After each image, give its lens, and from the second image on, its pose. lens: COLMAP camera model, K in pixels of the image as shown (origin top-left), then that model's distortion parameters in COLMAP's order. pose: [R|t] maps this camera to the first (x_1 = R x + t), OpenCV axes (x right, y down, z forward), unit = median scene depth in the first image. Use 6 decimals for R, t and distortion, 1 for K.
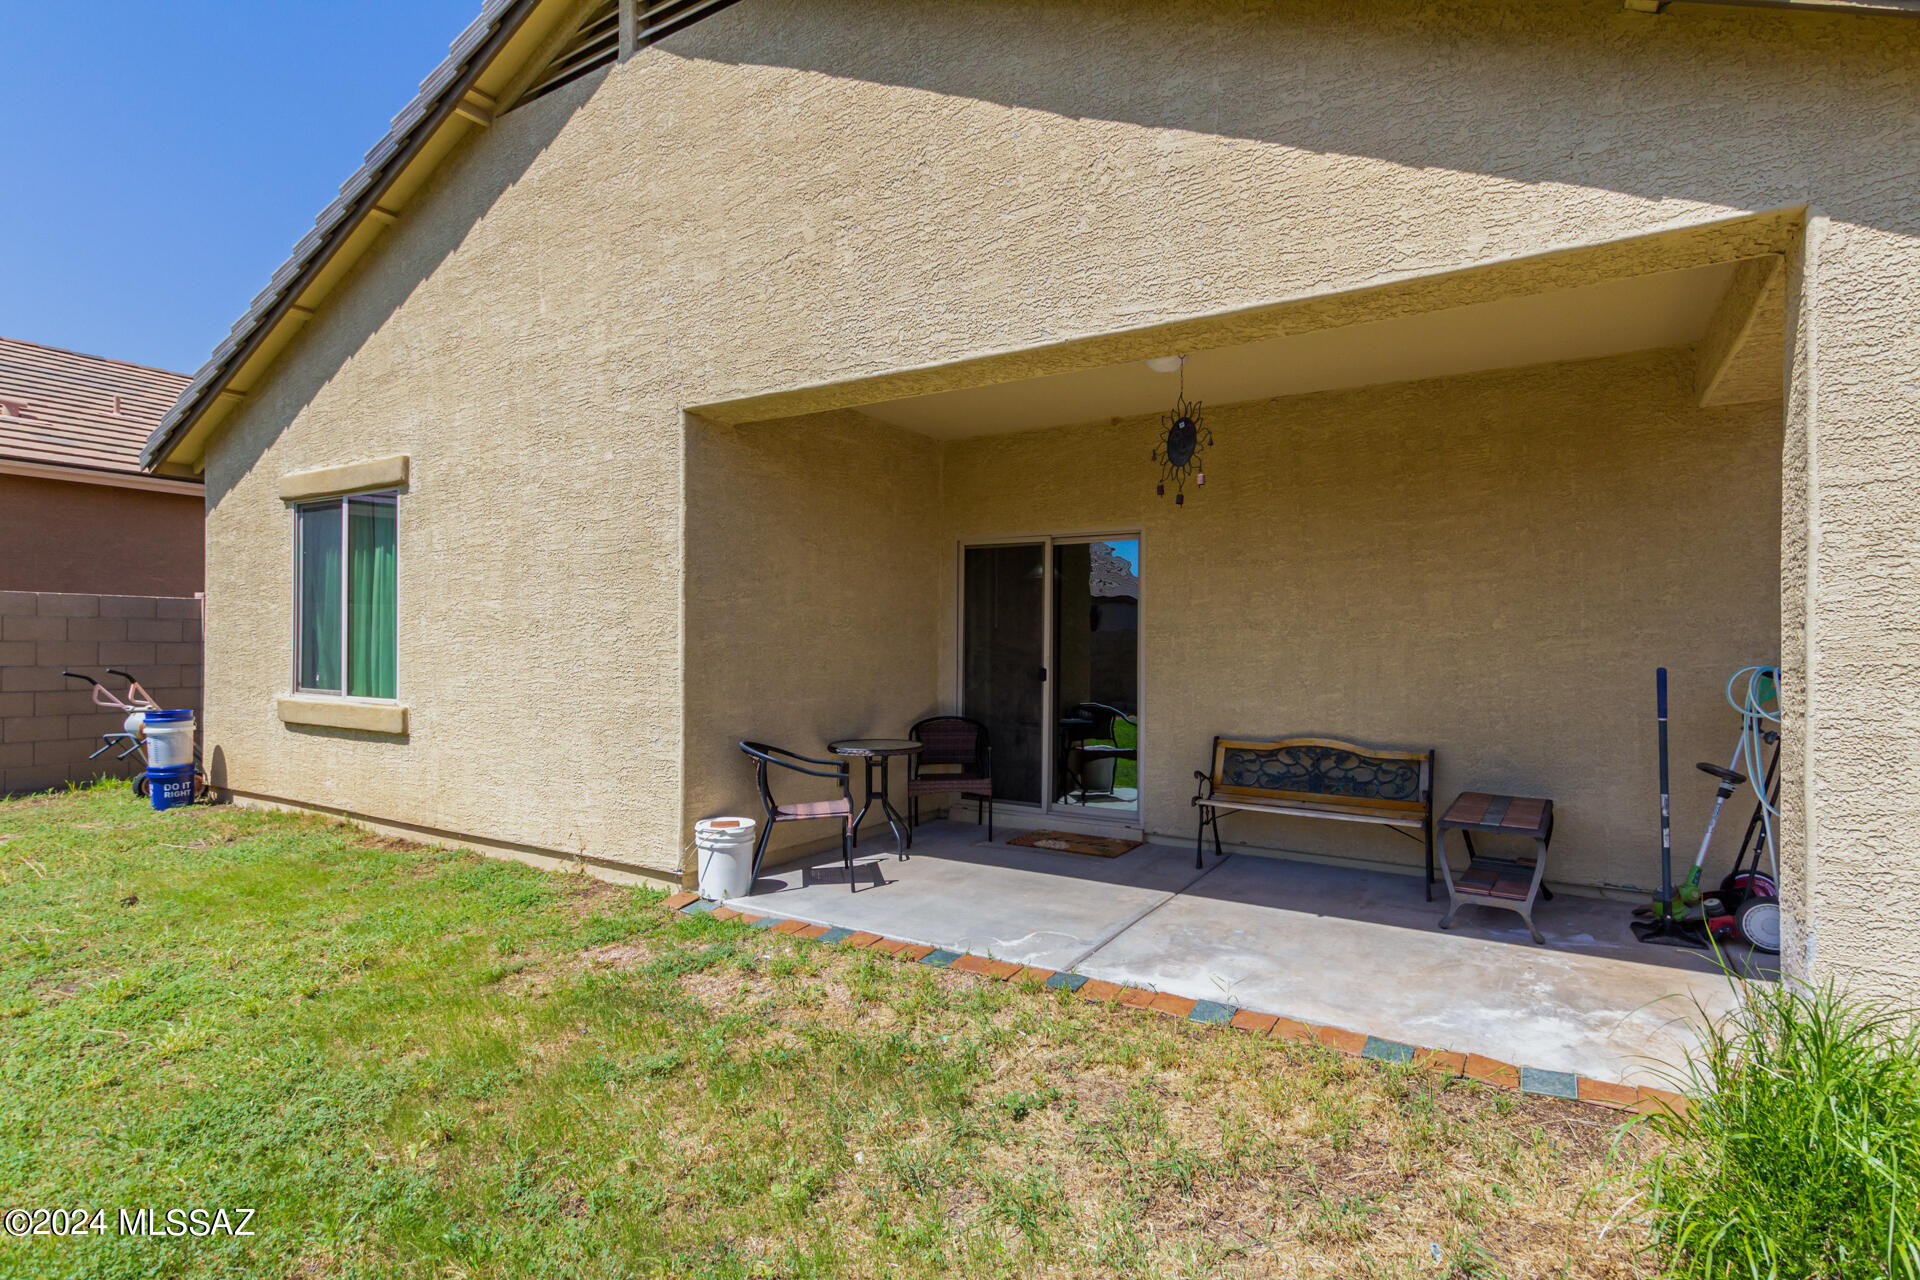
lens RADIAL K [[941.1, 0, 1012.2], [0, 941.1, 662.1], [0, 0, 1]] dist [0.013921, -0.001291]
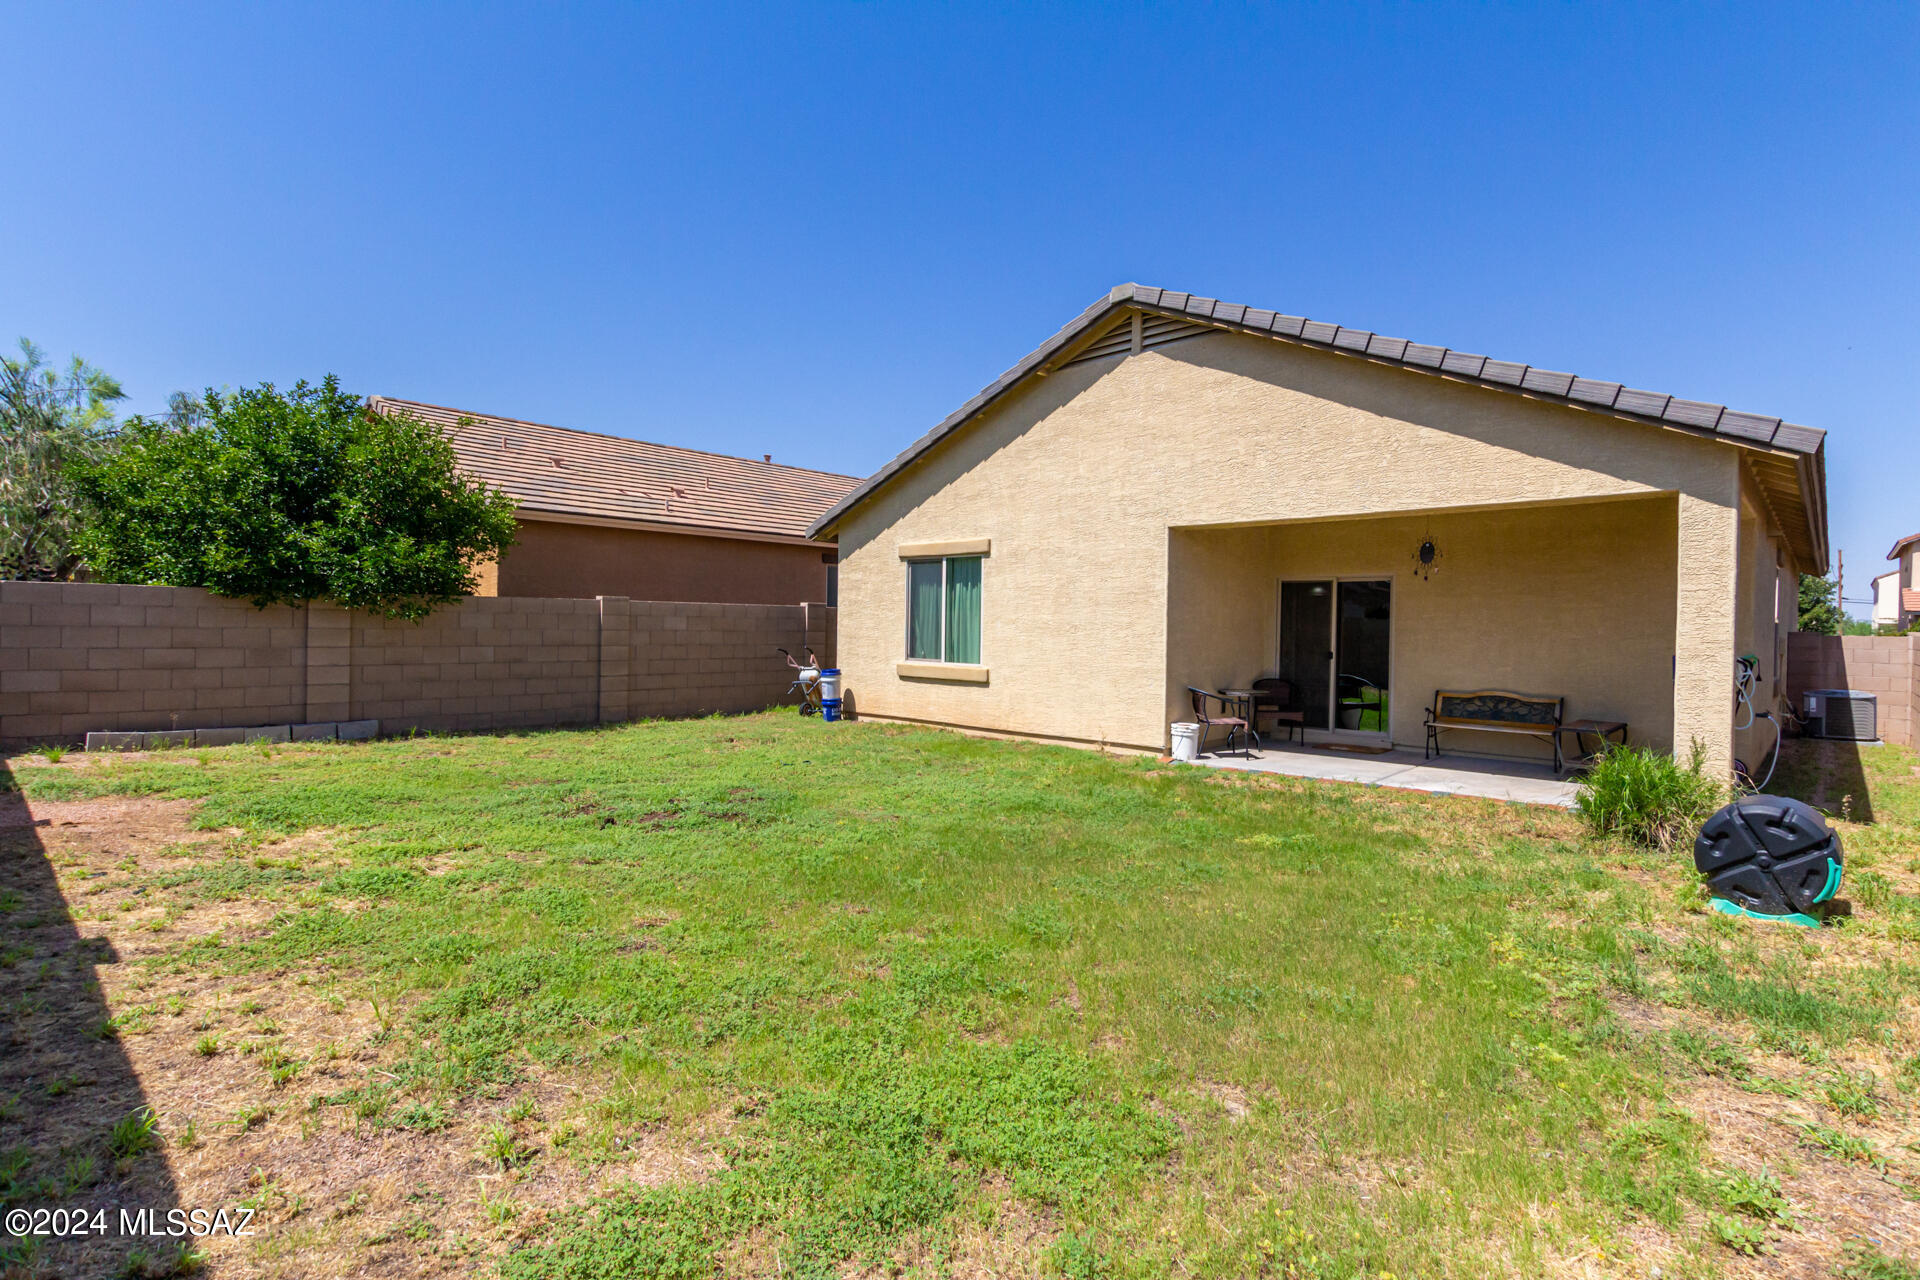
lens RADIAL K [[941.1, 0, 1001.8], [0, 941.1, 650.6], [0, 0, 1]] dist [0.013921, -0.001291]
pose [[0.980234, 0.011192, -0.197524, -0.264042], [-0.009545, 0.999911, 0.009289, -0.007532], [0.197611, -0.007220, 0.980254, -1.010233]]
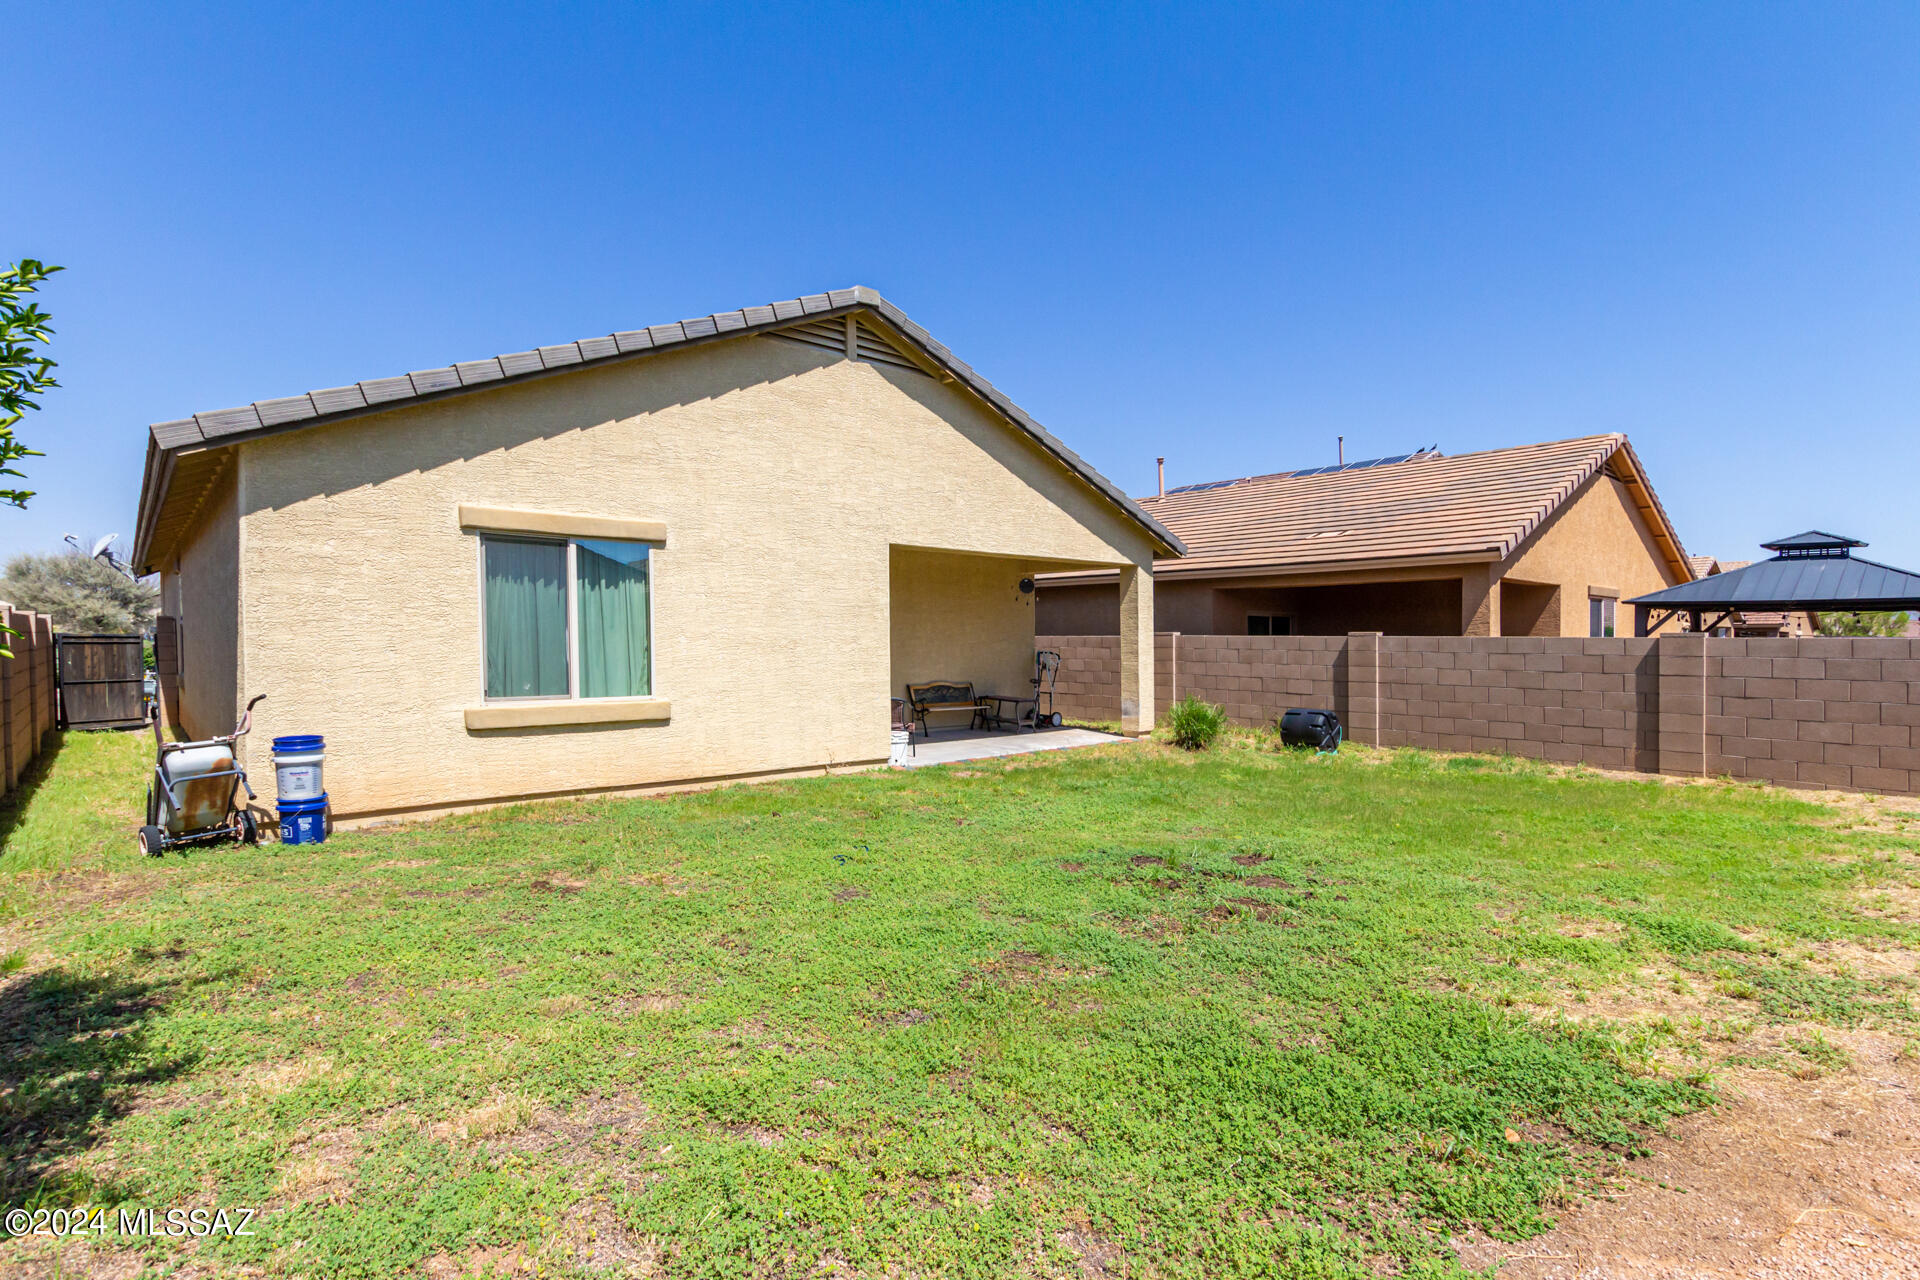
lens RADIAL K [[941.1, 0, 964.1], [0, 941.1, 649.8], [0, 0, 1]] dist [0.013921, -0.001291]
pose [[0.301396, -0.022512, 0.953233, -2.115168], [0.011204, 0.999736, 0.020068, -0.058170], [-0.953433, 0.004632, 0.301568, 0.167825]]
